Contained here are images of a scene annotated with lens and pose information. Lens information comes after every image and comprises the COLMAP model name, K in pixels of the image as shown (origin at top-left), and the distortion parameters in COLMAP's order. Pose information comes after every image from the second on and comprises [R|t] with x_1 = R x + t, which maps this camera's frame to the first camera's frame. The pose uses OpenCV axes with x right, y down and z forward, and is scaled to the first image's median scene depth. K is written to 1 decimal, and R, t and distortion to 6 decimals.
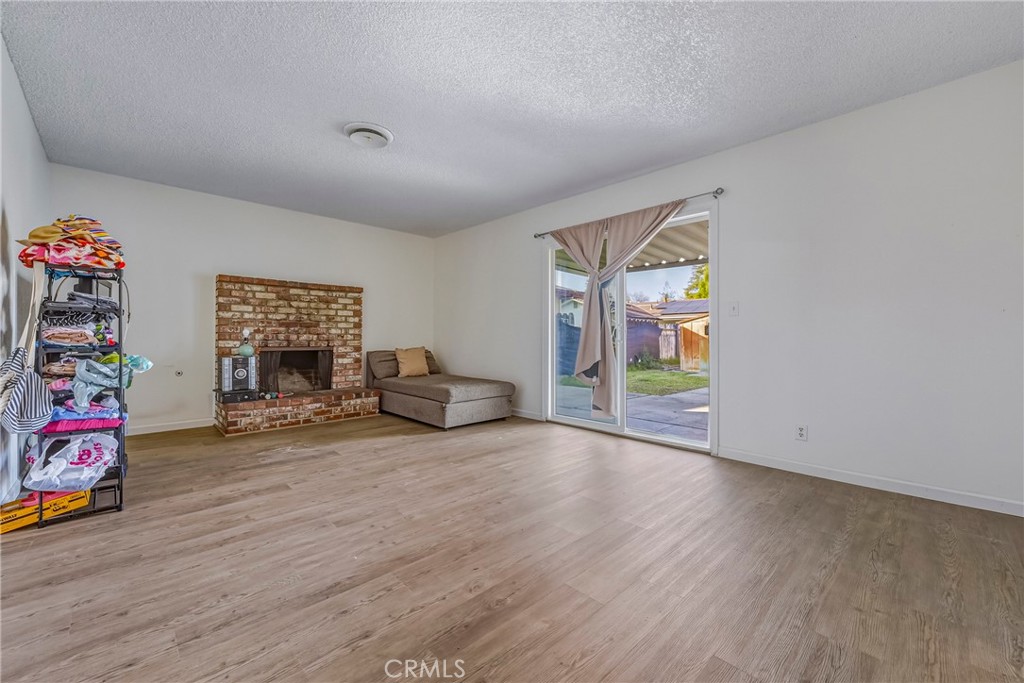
lens RADIAL K [[411.1, 0, 512.1], [0, 411.1, 337.0], [0, 0, 1]] dist [-0.000550, -0.000315]
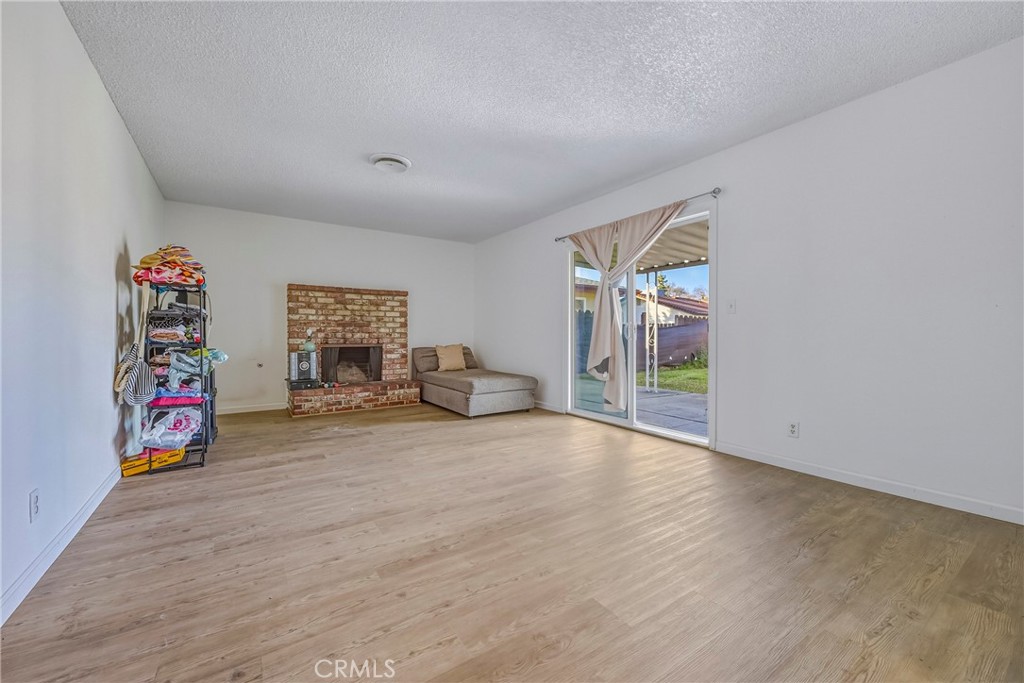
lens RADIAL K [[403.7, 0, 512.0], [0, 403.7, 341.5], [0, 0, 1]] dist [-0.001486, -0.000026]
pose [[0.985471, 0.000069, -0.169846, 0.142002], [0.002859, 0.999852, 0.016989, -0.000768], [0.169822, -0.017228, 0.985324, -0.061571]]
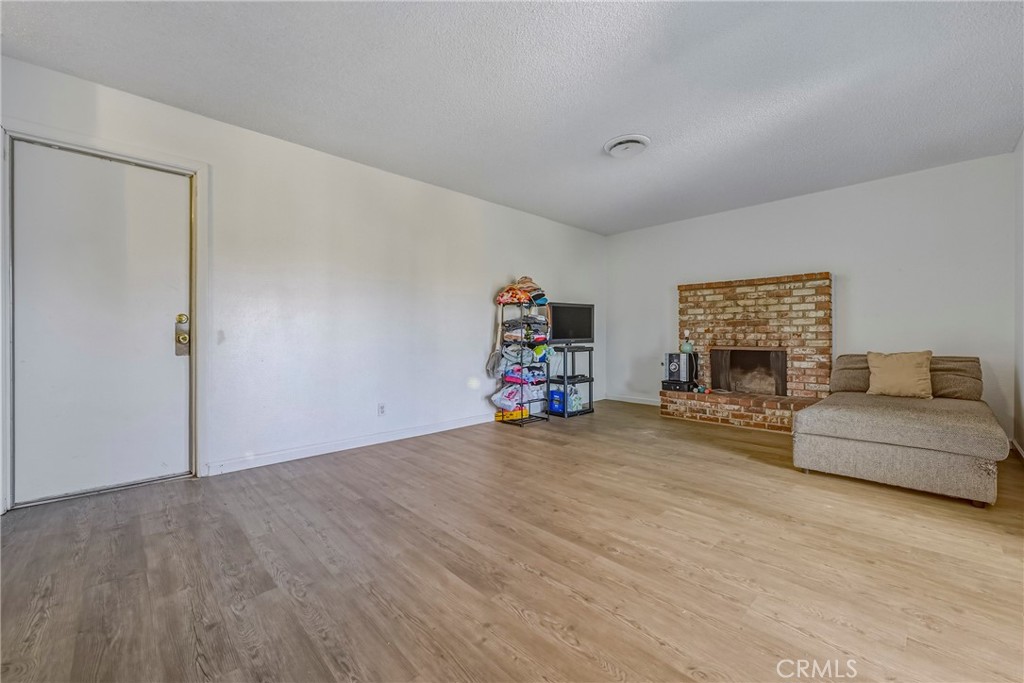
lens RADIAL K [[411.1, 0, 512.1], [0, 411.1, 337.0], [0, 0, 1]] dist [-0.000550, -0.000315]
pose [[-0.002903, -0.003649, -0.999989, 0.544090], [0.003549, 0.999987, -0.003659, 0.004314], [0.999989, -0.003560, -0.002890, 0.537054]]
